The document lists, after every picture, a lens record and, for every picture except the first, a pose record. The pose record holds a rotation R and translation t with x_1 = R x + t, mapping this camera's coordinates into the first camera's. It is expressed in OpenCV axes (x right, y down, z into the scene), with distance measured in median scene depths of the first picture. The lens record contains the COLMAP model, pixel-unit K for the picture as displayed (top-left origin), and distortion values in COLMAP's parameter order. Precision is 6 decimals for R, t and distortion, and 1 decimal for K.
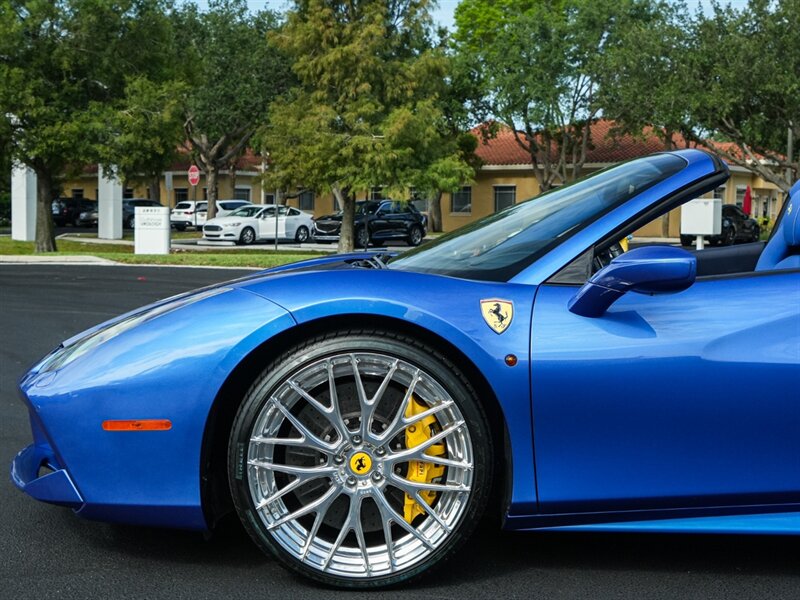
lens RADIAL K [[1298.9, 0, 400.0], [0, 1298.9, 300.0], [0, 0, 1]] dist [-0.001446, 0.029384]
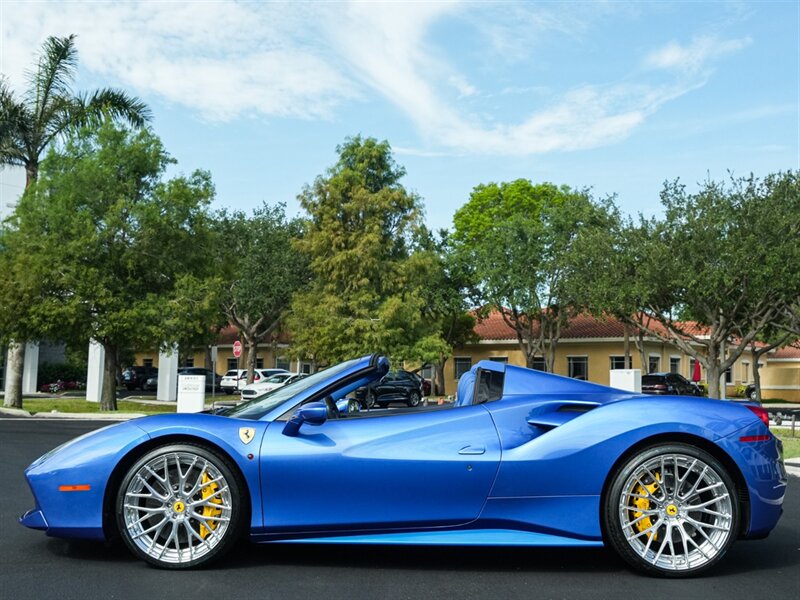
lens RADIAL K [[1125.8, 0, 434.4], [0, 1125.8, 208.0], [0, 0, 1]] dist [-0.026630, -0.082016]
pose [[0.999997, 0.000974, -0.002410, 0.044263], [-0.001472, 0.976396, -0.215983, 0.005180], [0.002143, 0.215986, 0.976394, -0.099397]]
